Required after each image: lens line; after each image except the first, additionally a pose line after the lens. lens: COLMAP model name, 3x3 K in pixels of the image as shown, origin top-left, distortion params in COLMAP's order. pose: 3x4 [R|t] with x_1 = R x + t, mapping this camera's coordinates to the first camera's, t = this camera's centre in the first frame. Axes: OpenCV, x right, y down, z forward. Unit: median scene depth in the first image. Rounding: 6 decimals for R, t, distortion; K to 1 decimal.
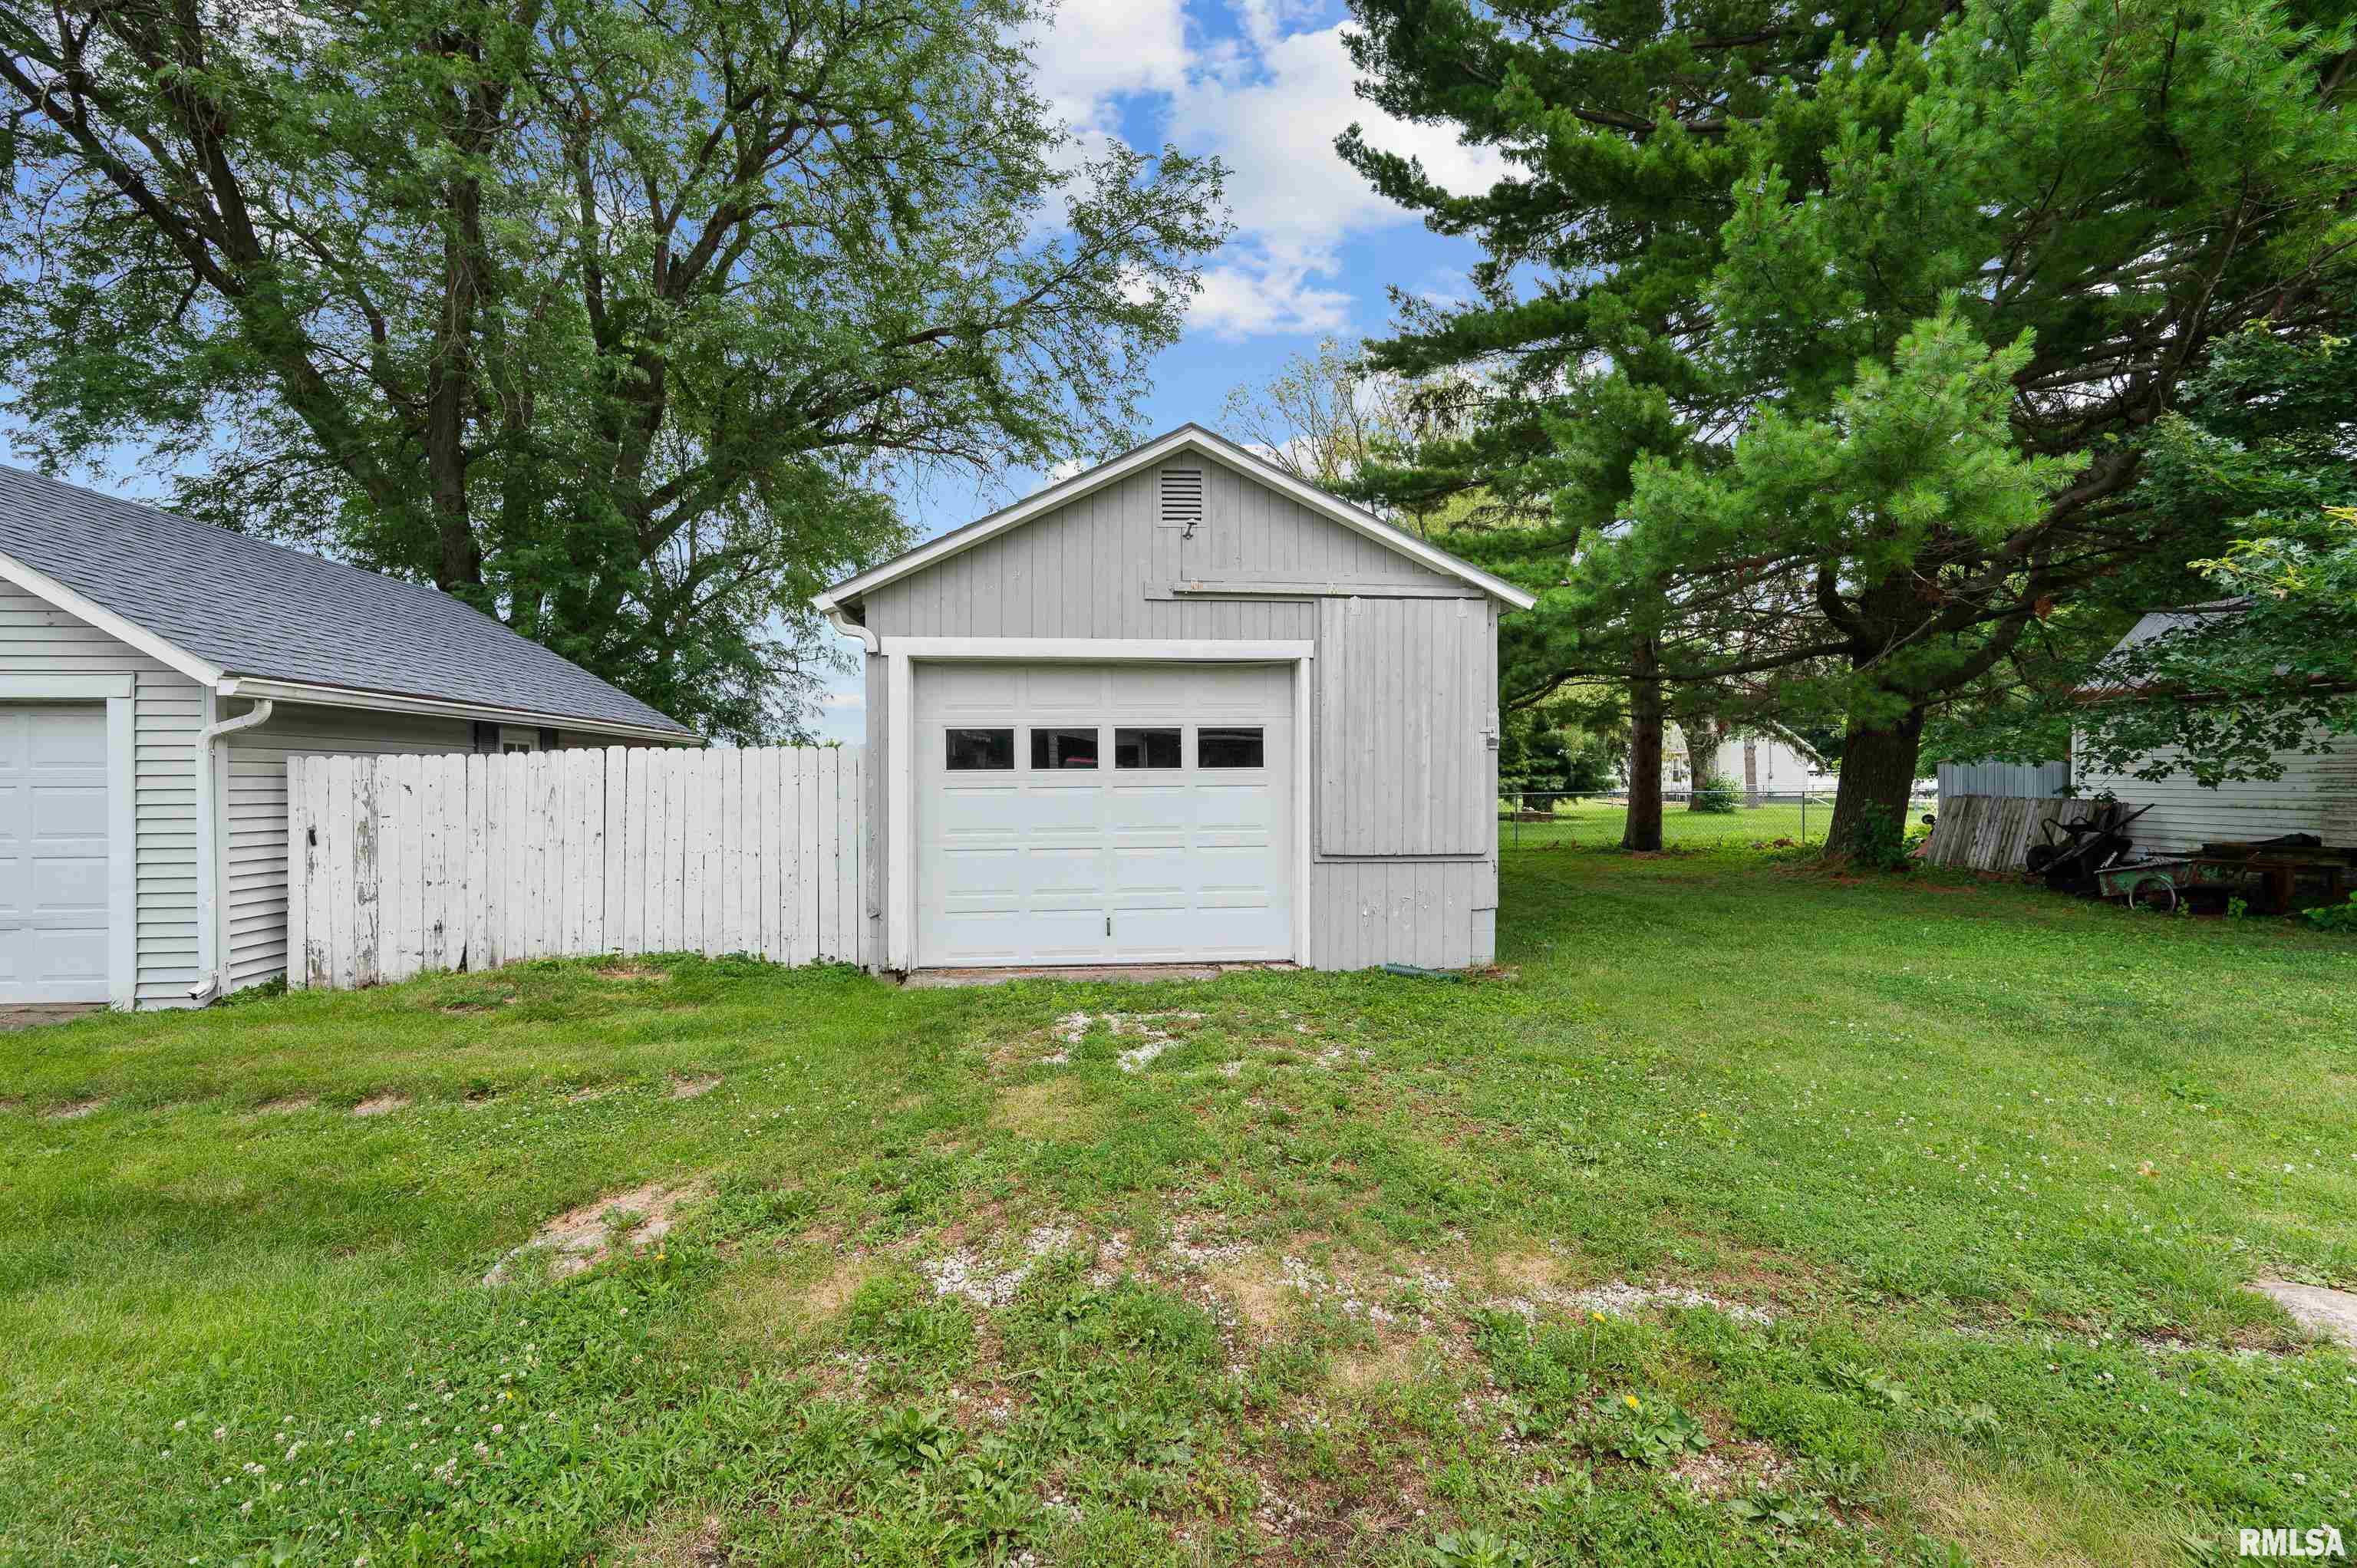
lens RADIAL K [[1012.7, 0, 1178.5], [0, 1012.7, 784.0], [0, 0, 1]] dist [-0.000059, -0.000300]
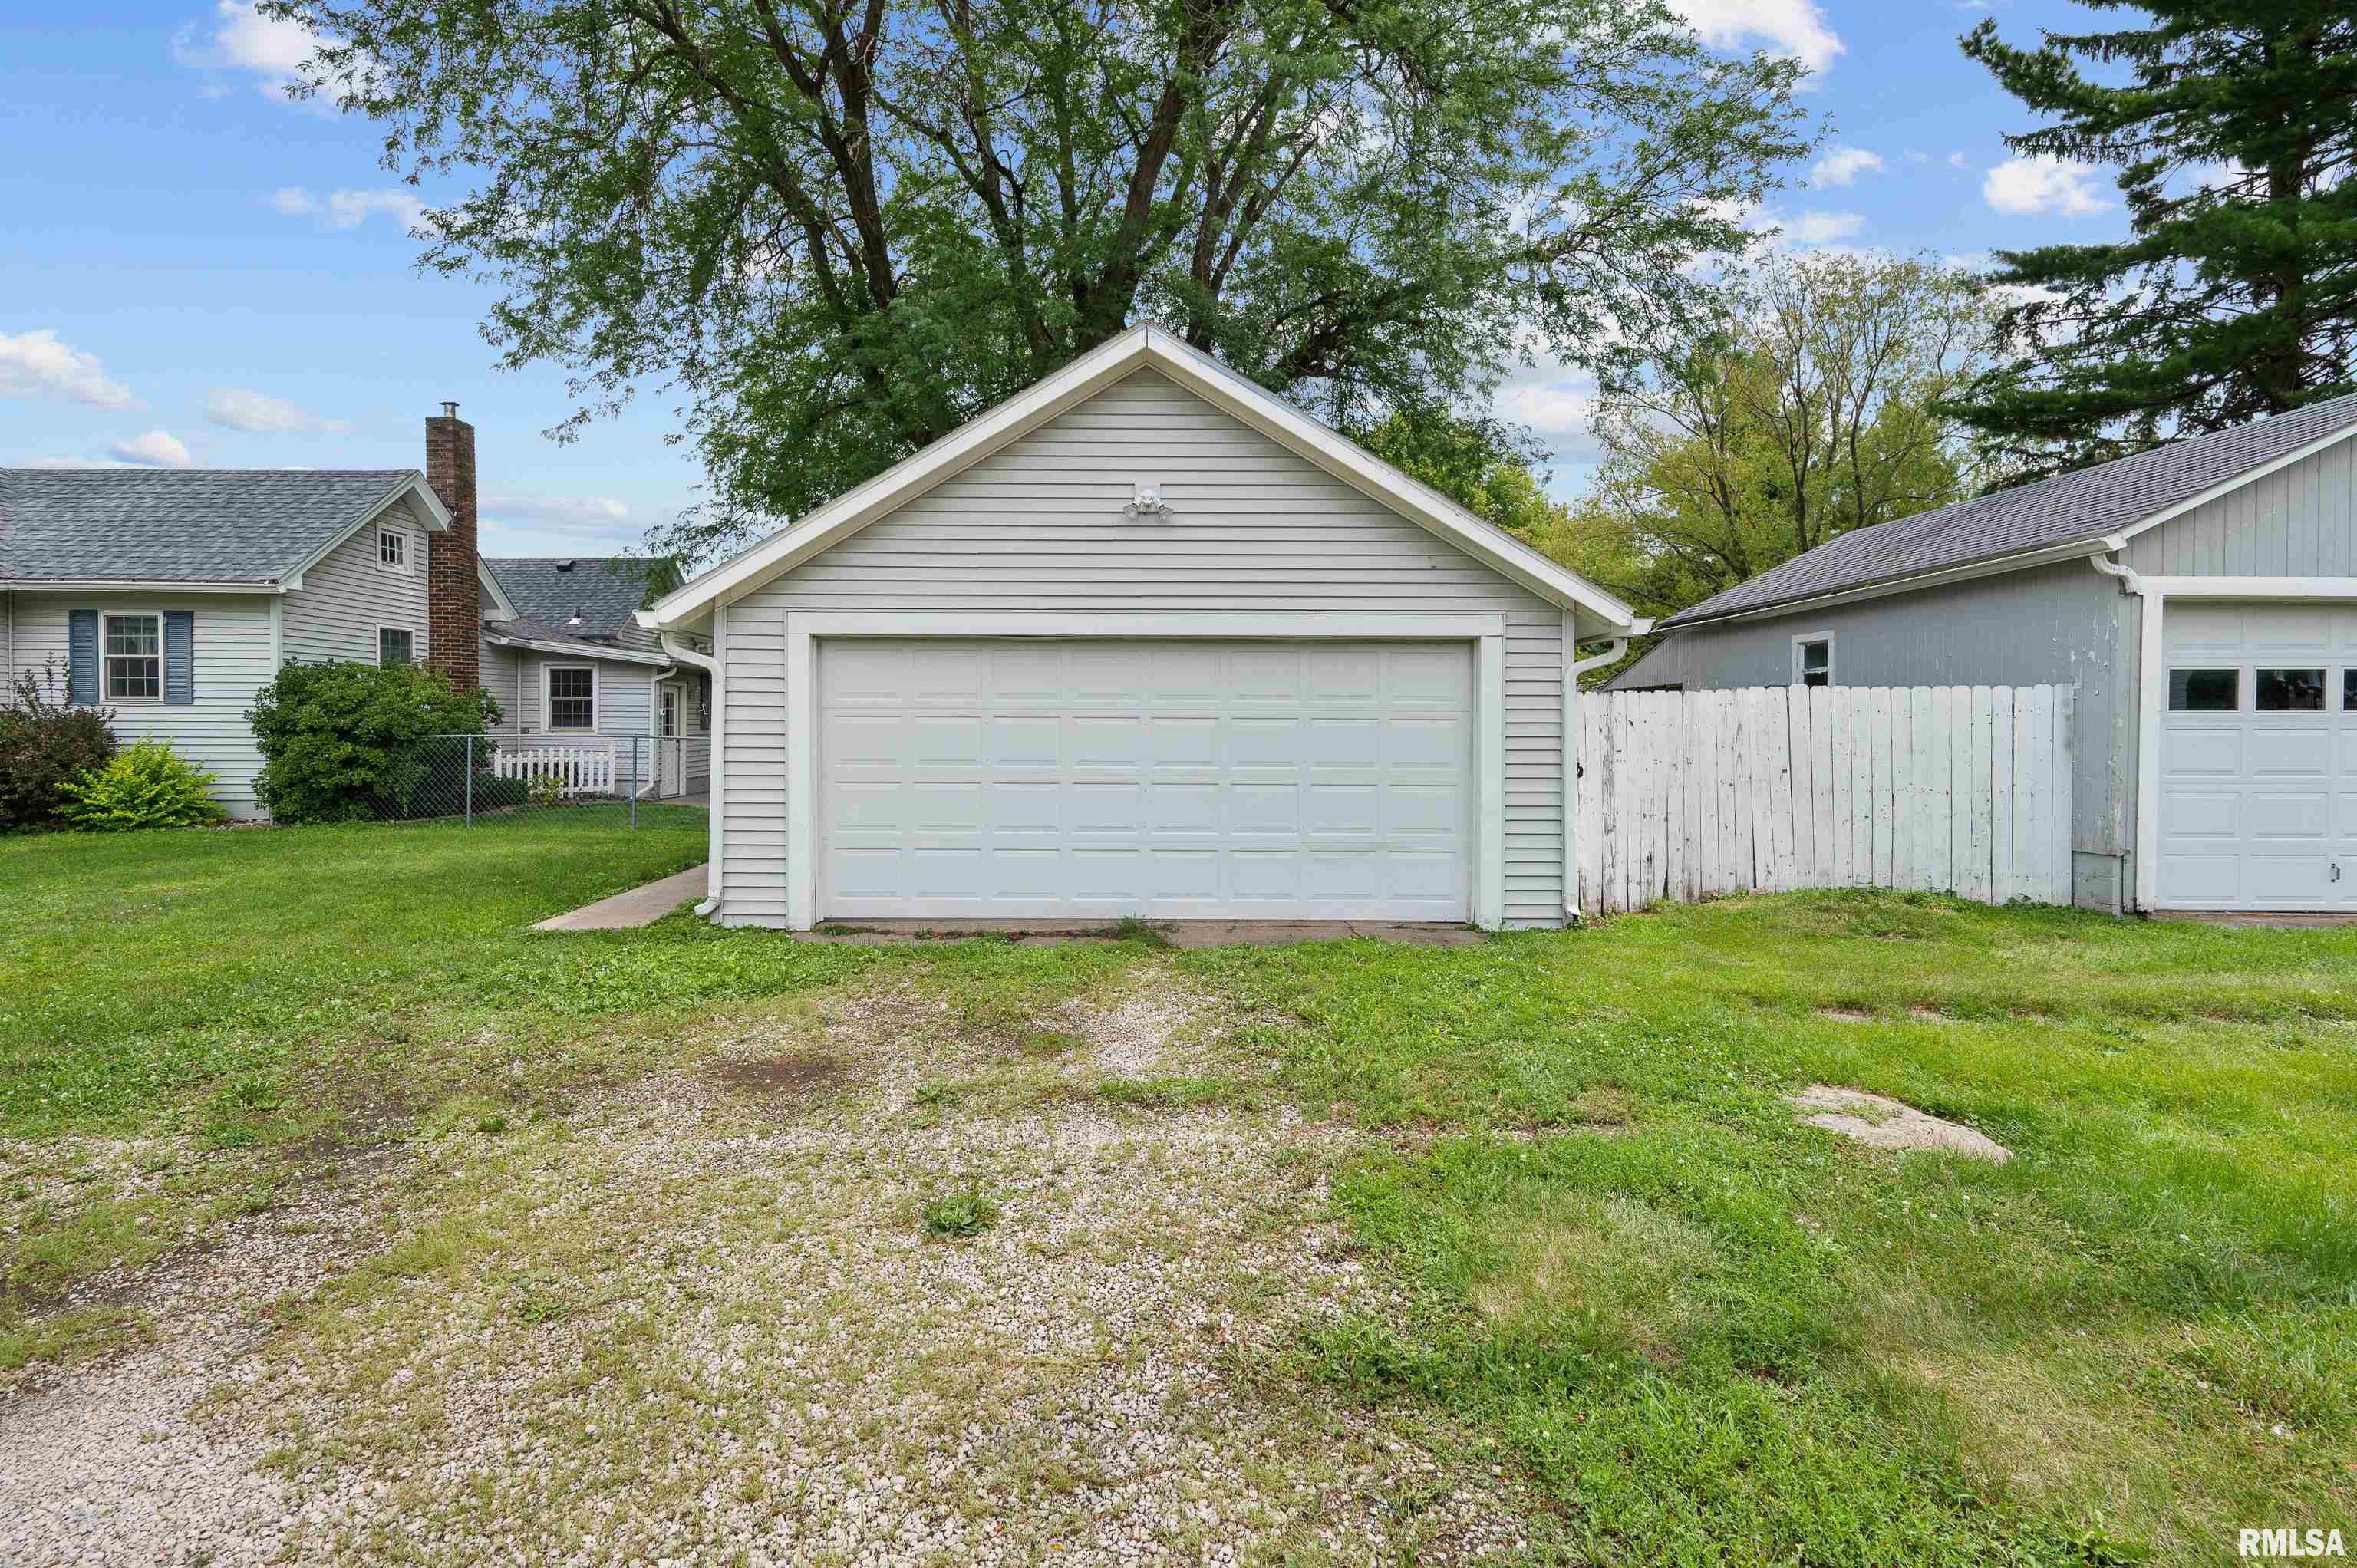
lens RADIAL K [[1084.6, 0, 1176.6], [0, 1084.6, 737.6], [0, 0, 1]] dist [-0.000926, -0.000236]
pose [[0.995506, 0.009732, -0.094199, -1.100783], [-0.009170, 0.999937, 0.006404, 0.015070], [0.094255, -0.005511, 0.995533, -0.146522]]
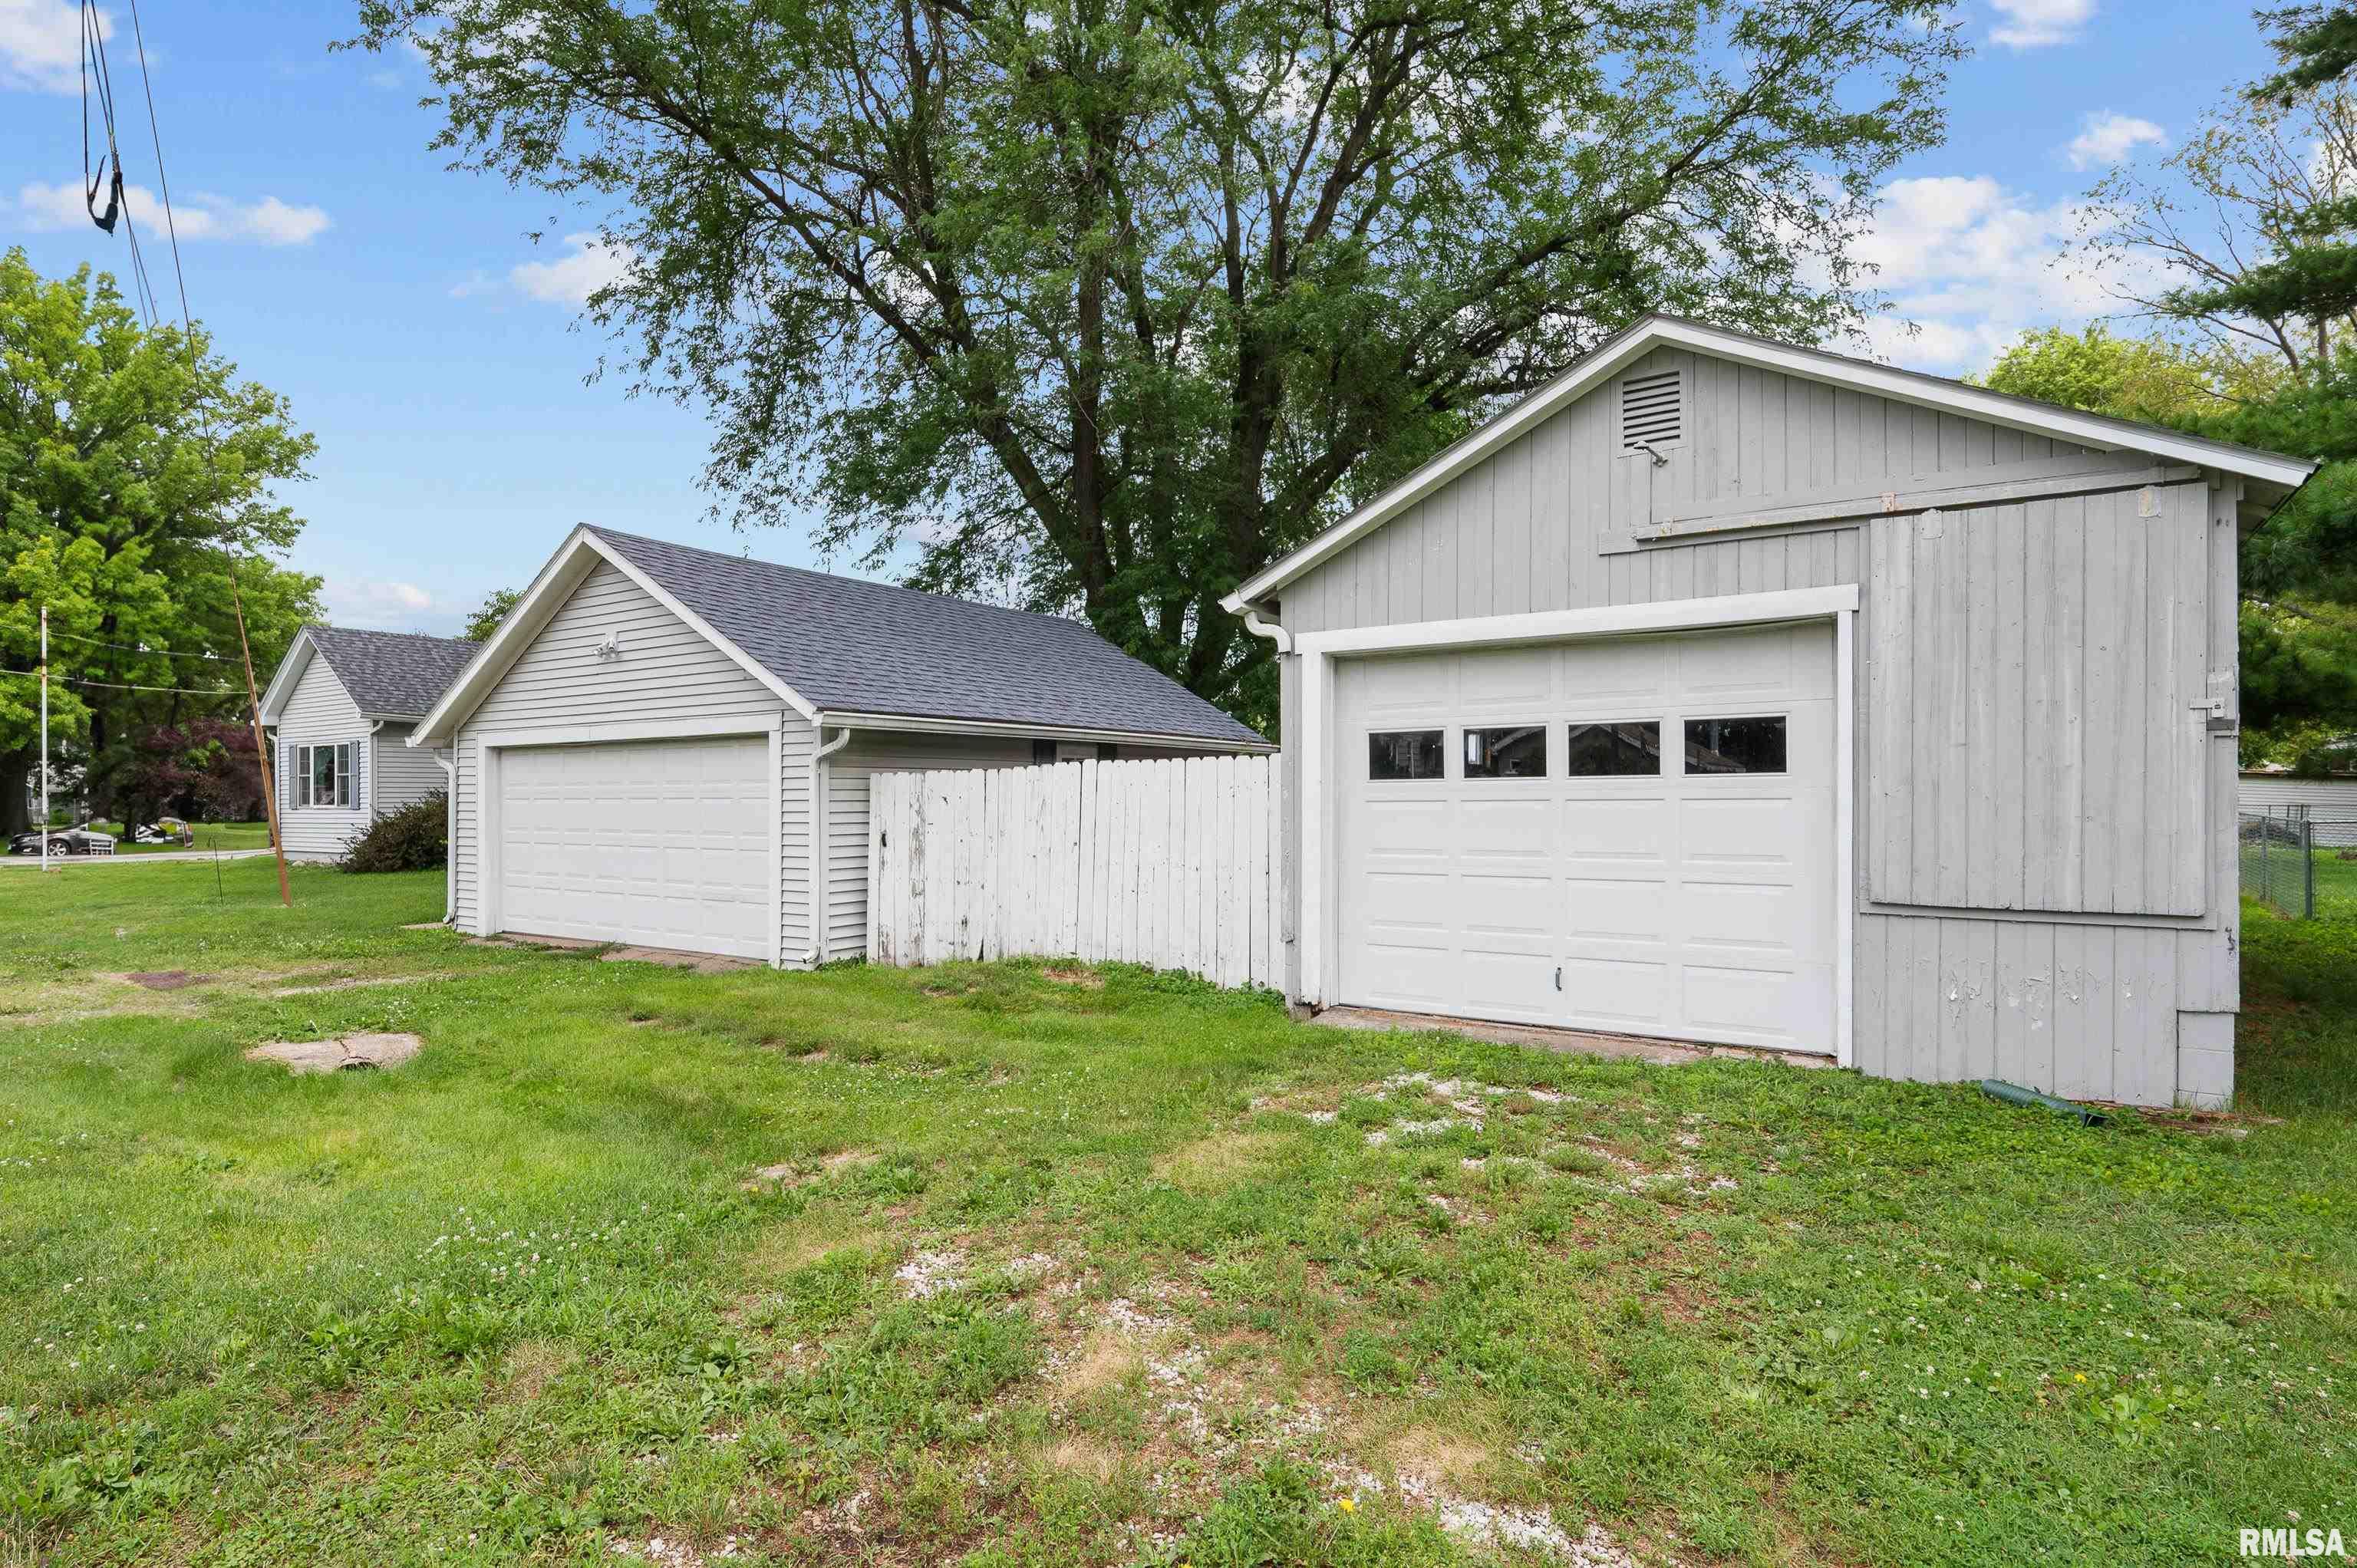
lens RADIAL K [[1254.0, 0, 1178.5], [0, 1254.0, 784.0], [0, 0, 1]] dist [-0.001690, 0.000425]
pose [[0.763954, -0.005161, -0.645250, 0.359909], [-0.000244, 0.999966, -0.008287, -0.001607], [0.645270, 0.006488, 0.763927, 0.077328]]
